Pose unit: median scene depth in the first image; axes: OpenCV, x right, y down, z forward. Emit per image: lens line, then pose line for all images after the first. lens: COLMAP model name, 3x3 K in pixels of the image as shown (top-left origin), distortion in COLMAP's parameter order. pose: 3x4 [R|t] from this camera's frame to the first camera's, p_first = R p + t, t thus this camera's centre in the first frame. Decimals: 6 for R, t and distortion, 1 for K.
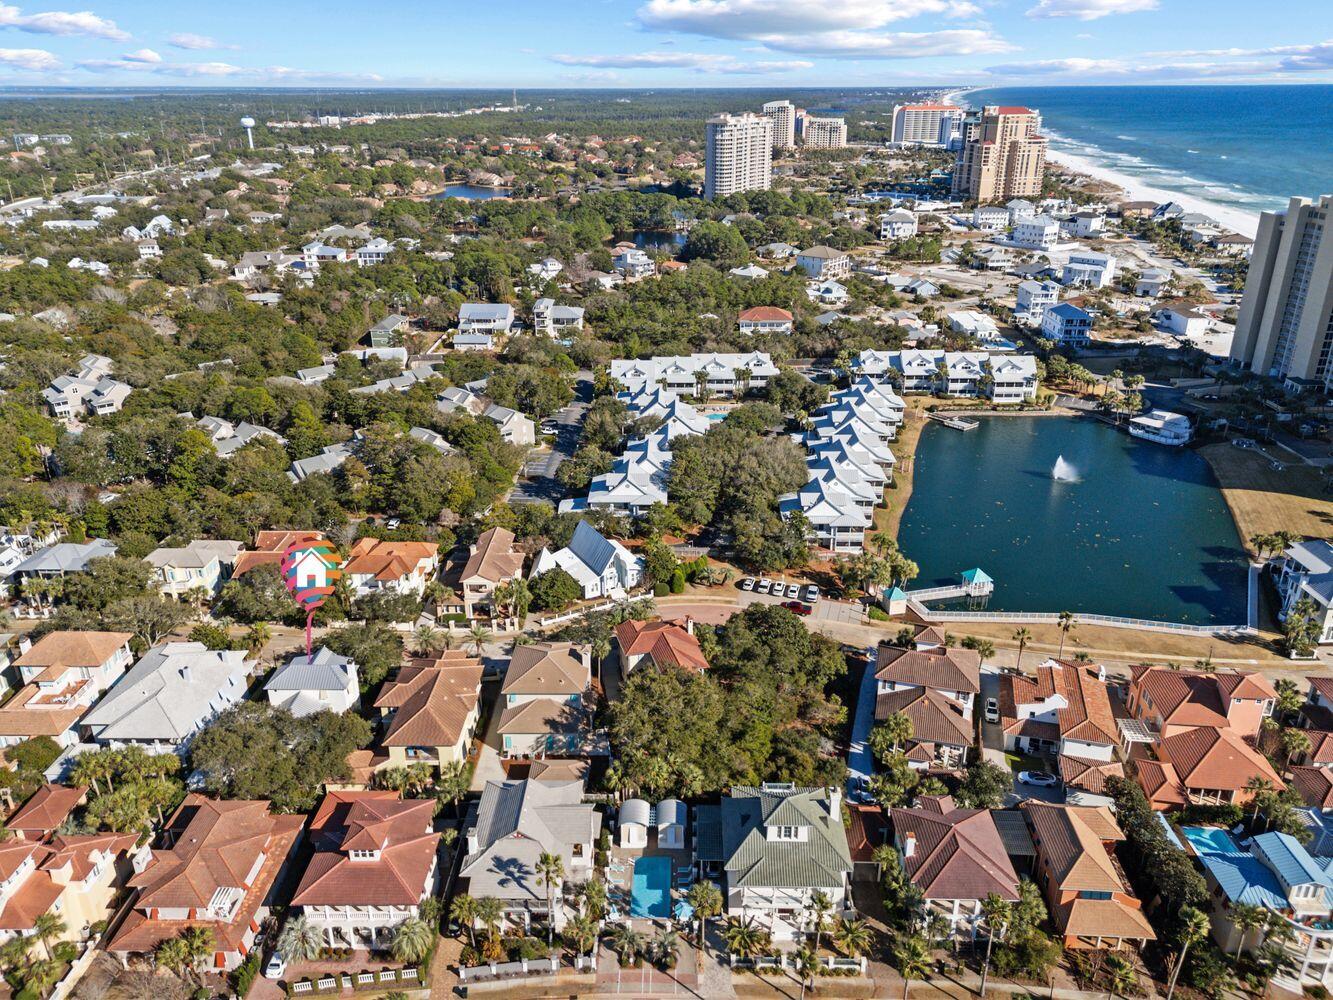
lens RADIAL K [[971.1, 0, 666.5], [0, 971.1, 500.0], [0, 0, 1]] dist [0.064444, -0.069179]
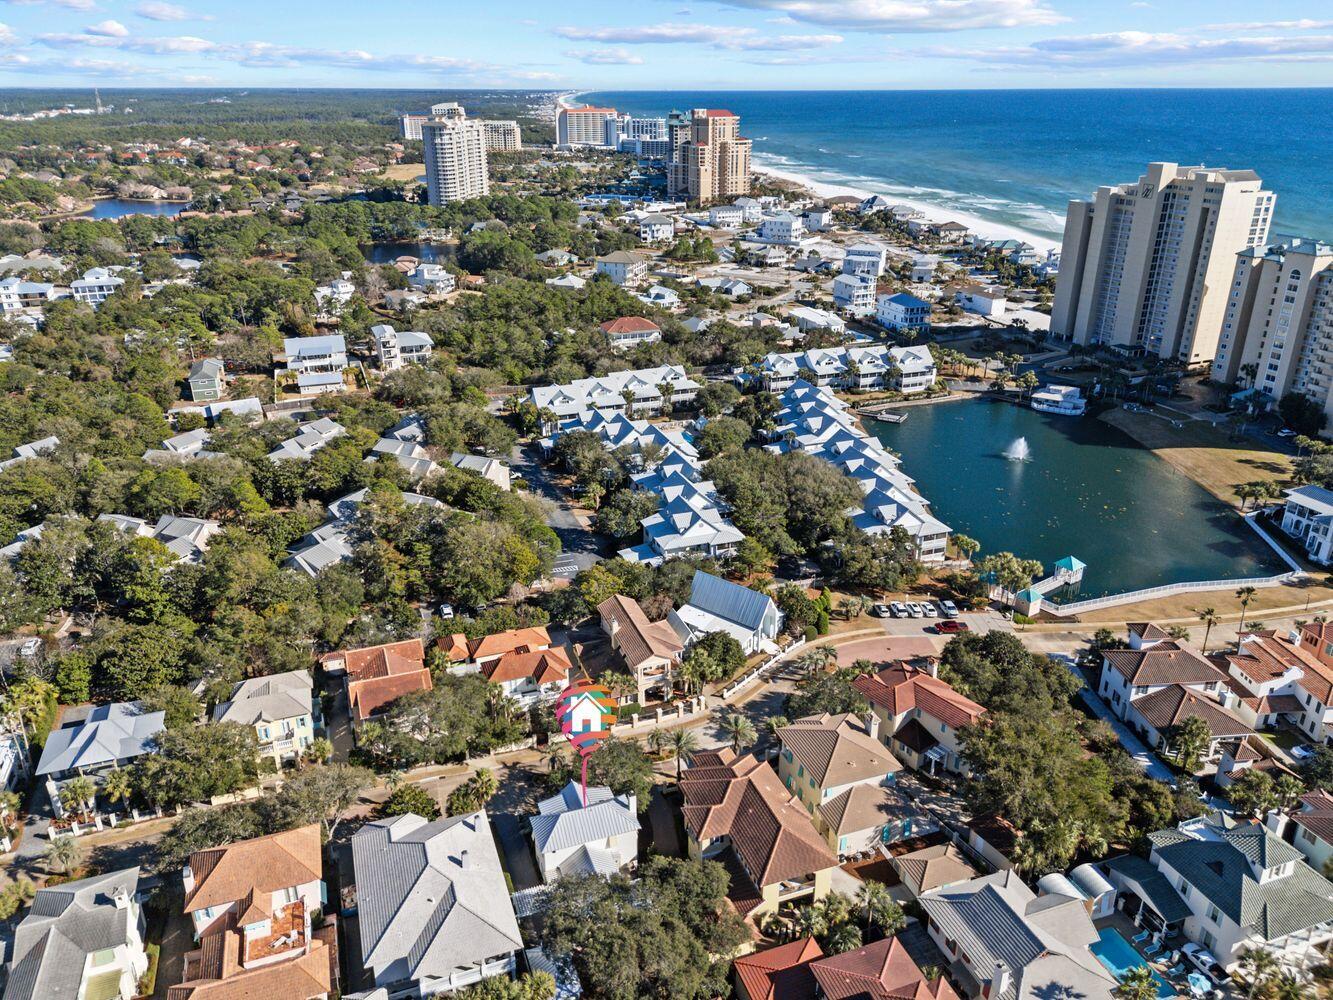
lens RADIAL K [[971.1, 0, 666.5], [0, 971.1, 500.0], [0, 0, 1]] dist [0.064444, -0.069179]
pose [[0.932822, -0.137443, 0.333096, -0.257407], [0.138057, 0.990181, 0.021949, -0.043505], [-0.332842, 0.025512, 0.942638, 0.105099]]
